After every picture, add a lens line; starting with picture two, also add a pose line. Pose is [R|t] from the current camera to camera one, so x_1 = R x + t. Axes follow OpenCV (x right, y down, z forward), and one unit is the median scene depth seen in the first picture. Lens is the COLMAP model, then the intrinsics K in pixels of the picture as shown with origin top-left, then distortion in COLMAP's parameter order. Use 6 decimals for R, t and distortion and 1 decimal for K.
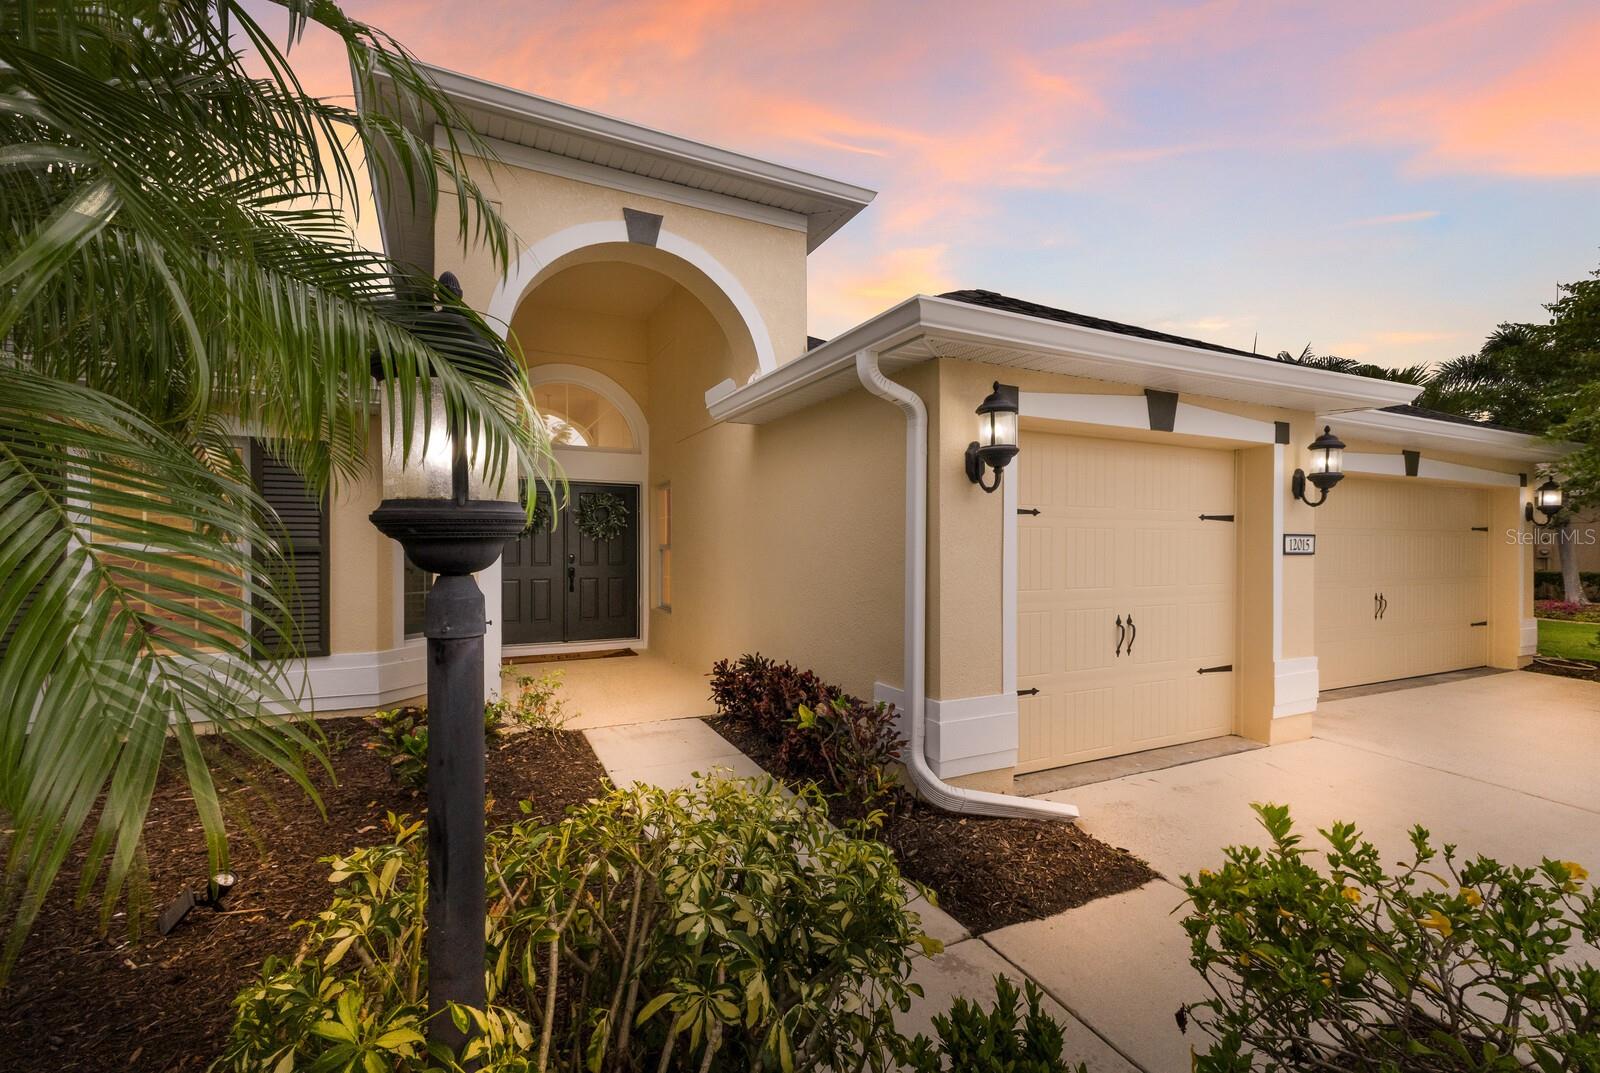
lens RADIAL K [[709.3, 0, 799.2], [0, 709.3, 560.5], [0, 0, 1]] dist [0.002025, 0.000106]
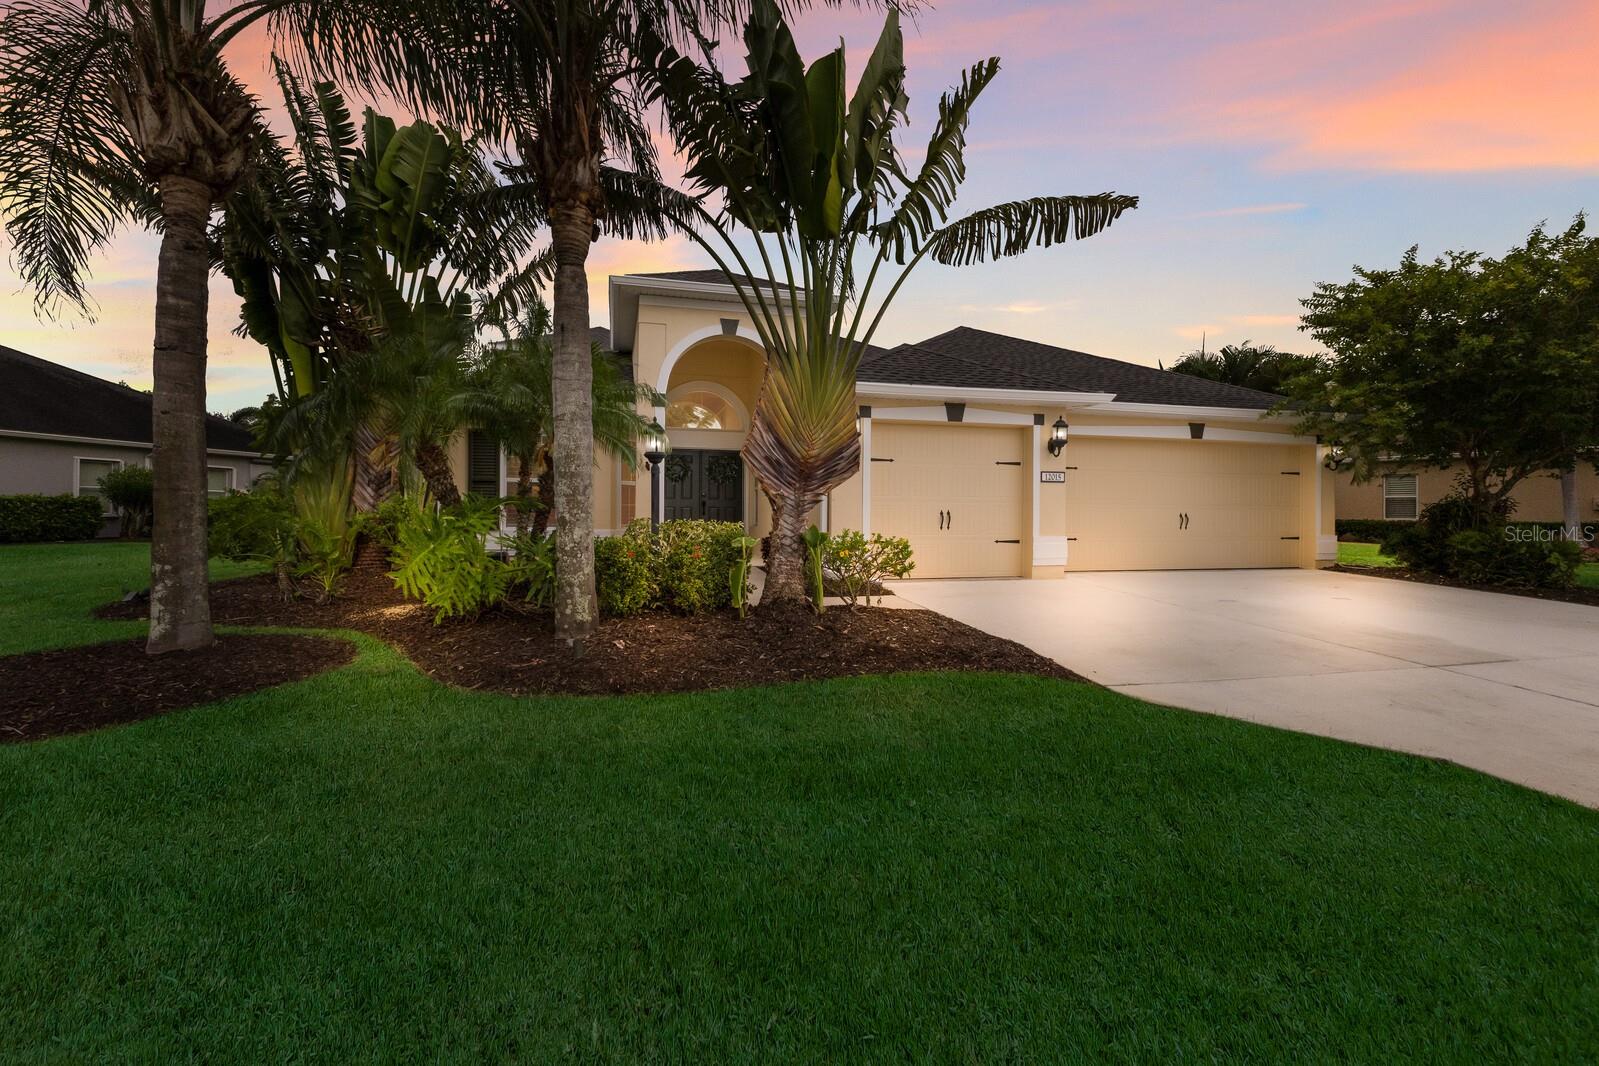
lens RADIAL K [[708.9, 0, 798.1], [0, 708.9, 526.8], [0, 0, 1]] dist [0.002025, 0.000106]
pose [[0.977070, 0.009494, -0.212706, 0.445537], [-0.009639, 0.999953, 0.000357, 0.119996], [0.212700, 0.001701, 0.977116, -1.038027]]
